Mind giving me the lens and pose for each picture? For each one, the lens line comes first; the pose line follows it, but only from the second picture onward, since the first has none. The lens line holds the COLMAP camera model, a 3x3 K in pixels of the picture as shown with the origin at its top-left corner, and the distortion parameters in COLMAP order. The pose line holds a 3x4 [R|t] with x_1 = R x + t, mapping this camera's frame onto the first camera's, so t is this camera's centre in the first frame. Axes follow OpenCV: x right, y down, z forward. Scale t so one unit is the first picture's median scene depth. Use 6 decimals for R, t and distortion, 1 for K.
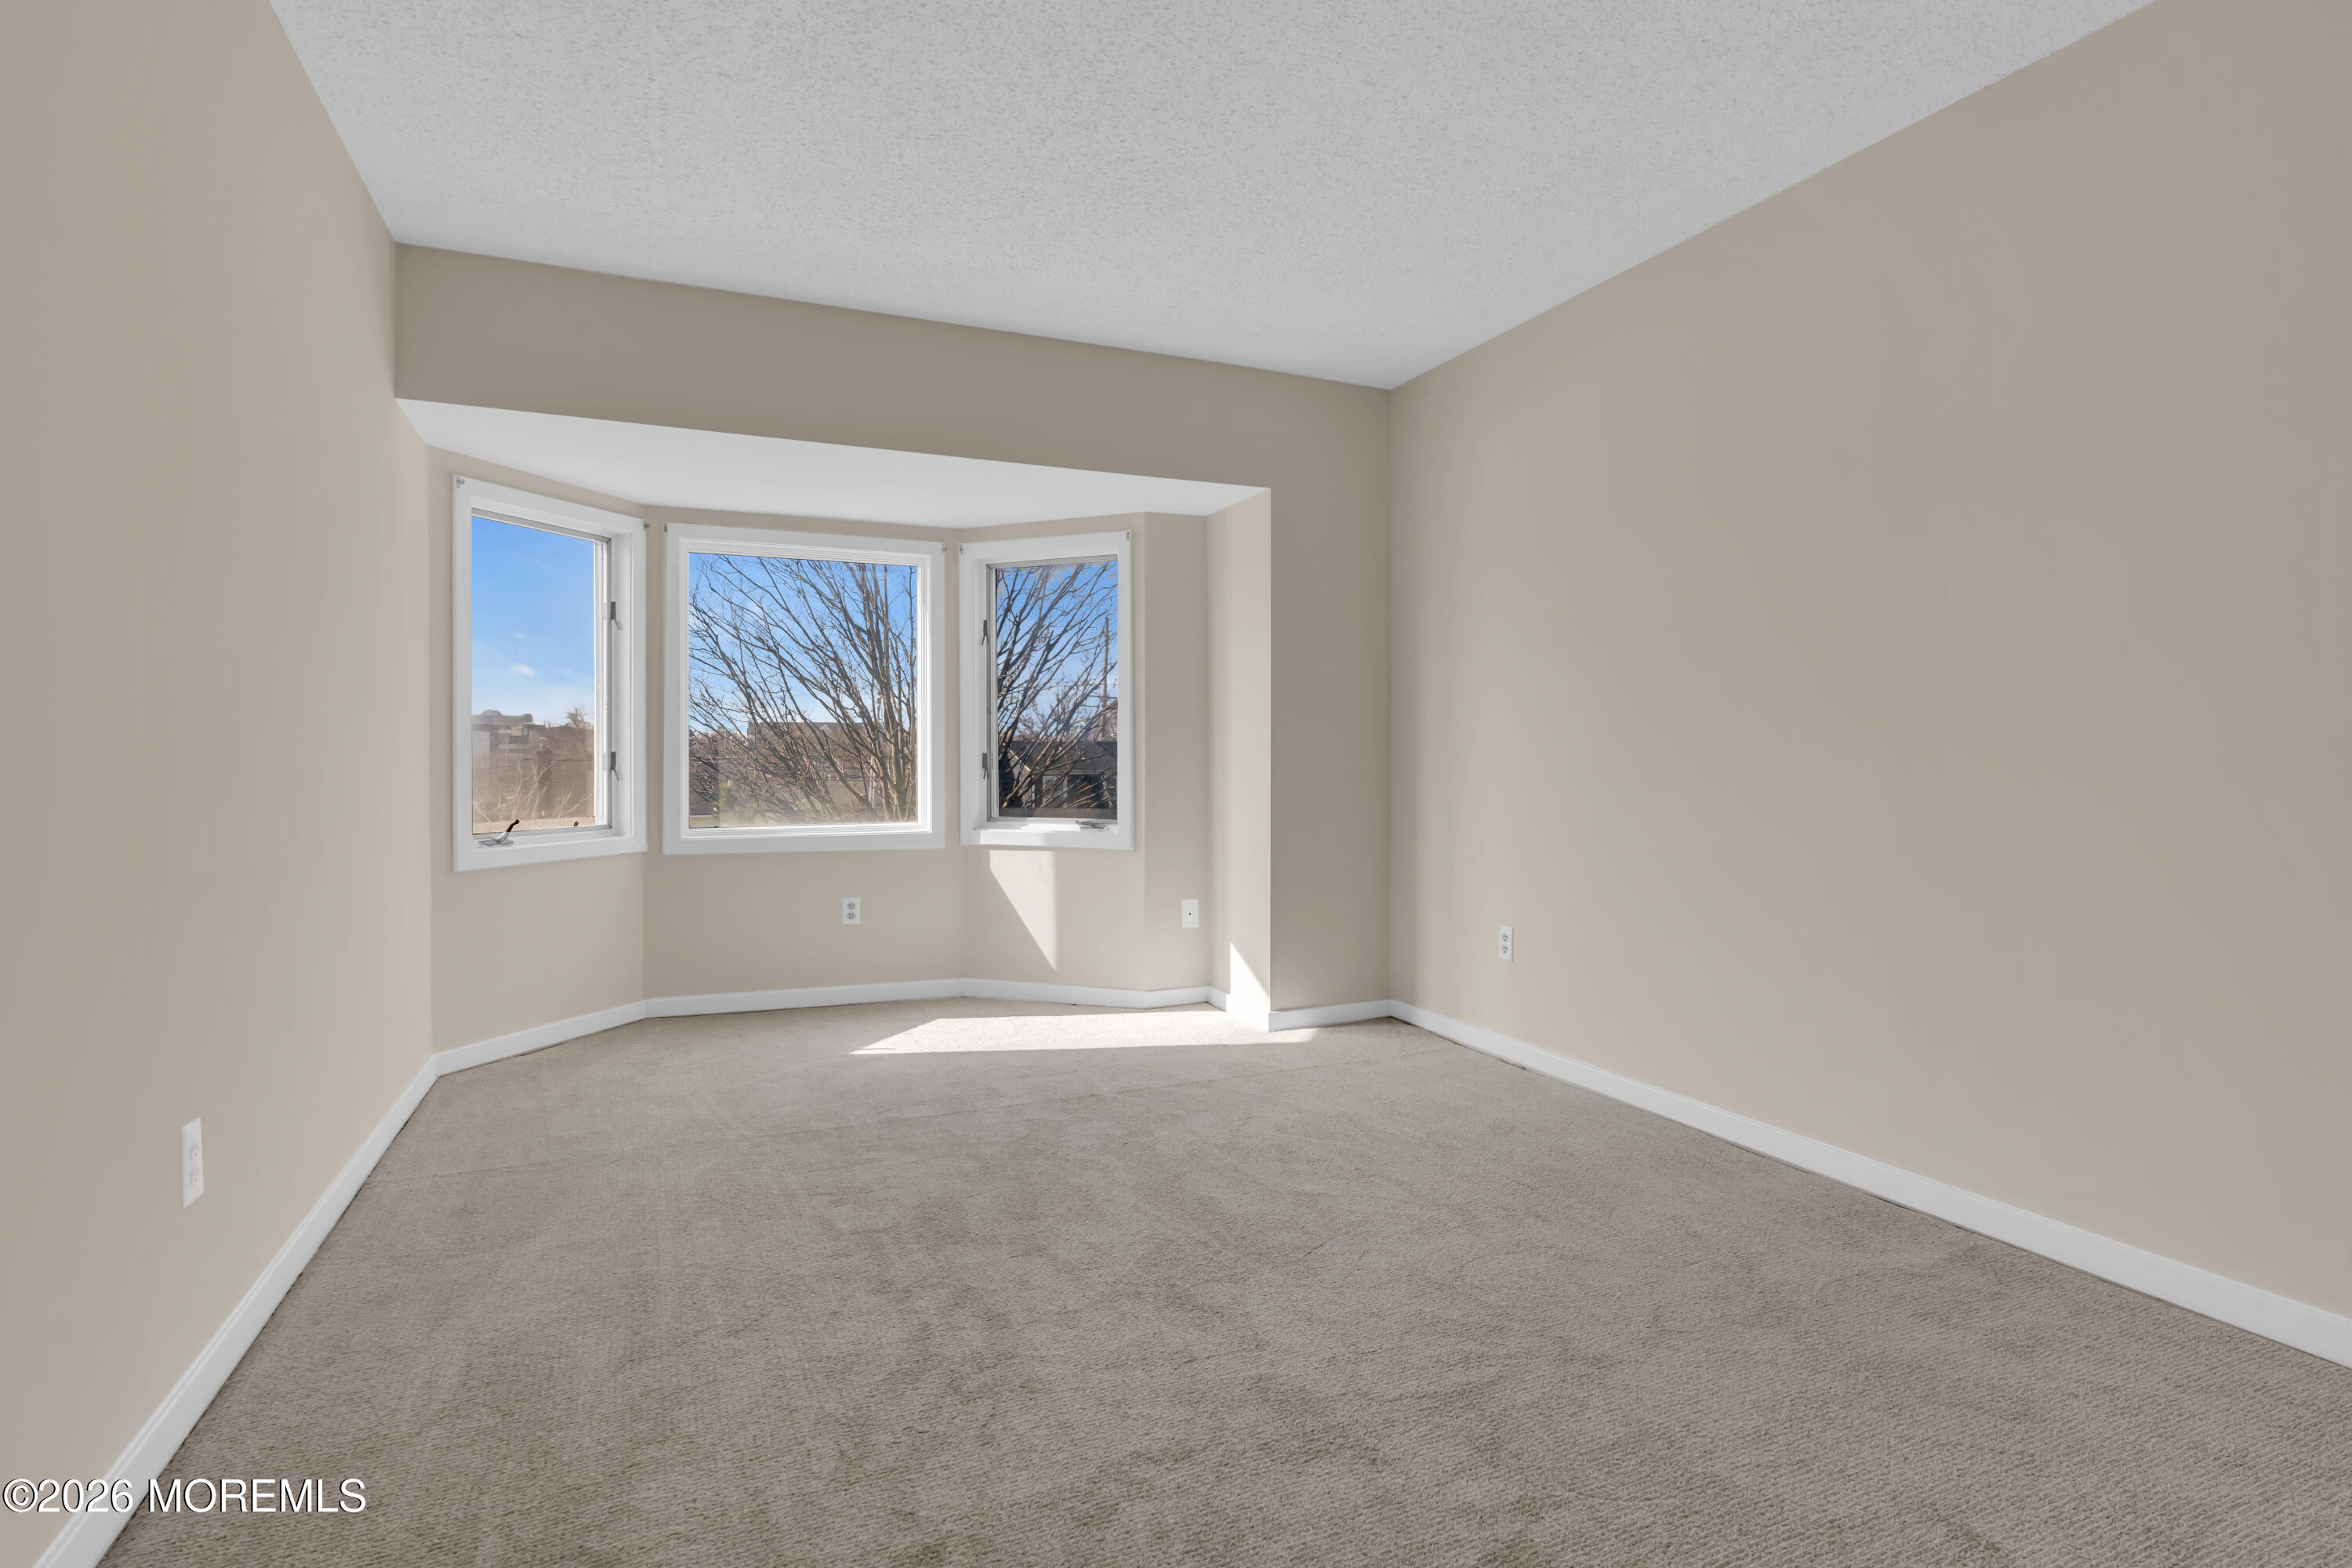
lens RADIAL K [[1113.3, 0, 1171.2], [0, 1113.3, 773.9], [0, 0, 1]] dist [-0.005025, 0.000530]
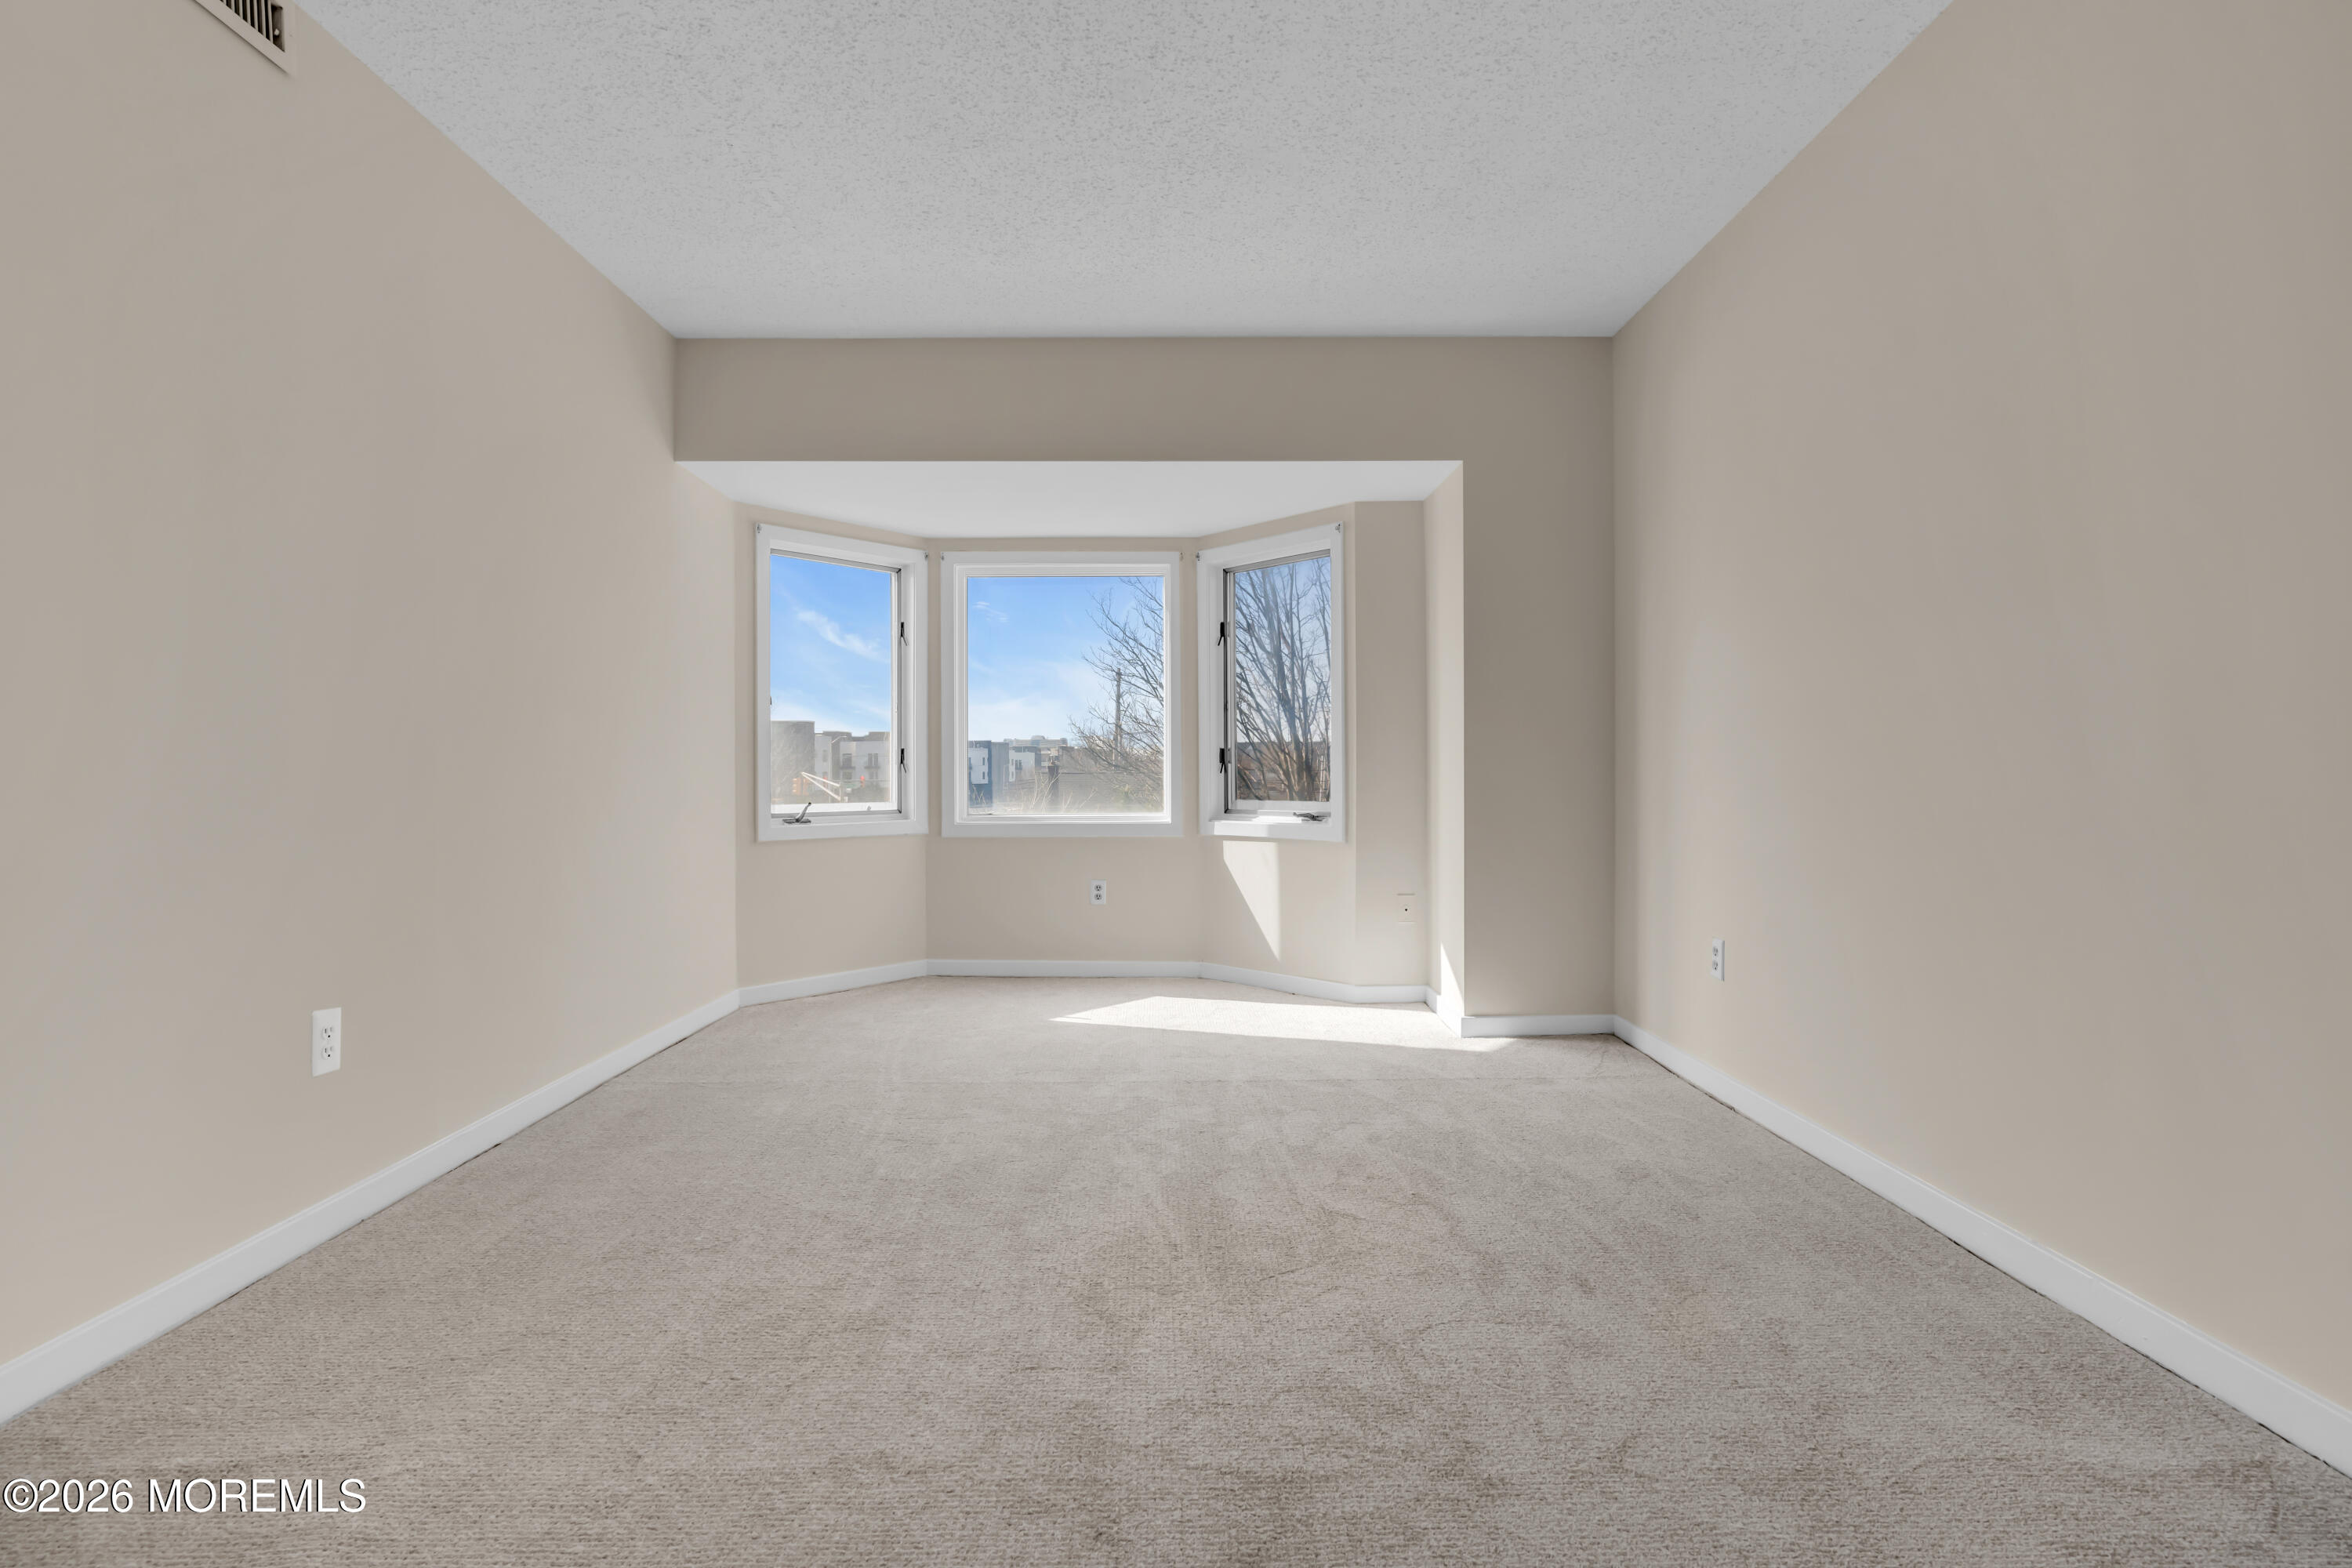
lens RADIAL K [[1020.4, 0, 1163.0], [0, 1020.4, 774.5], [0, 0, 1]] dist [-0.003475, 0.001183]
pose [[0.924555, -0.000632, -0.381049, 0.185363], [-0.002864, 0.999959, -0.008608, 0.018086], [0.381039, 0.009050, 0.924515, 0.107562]]
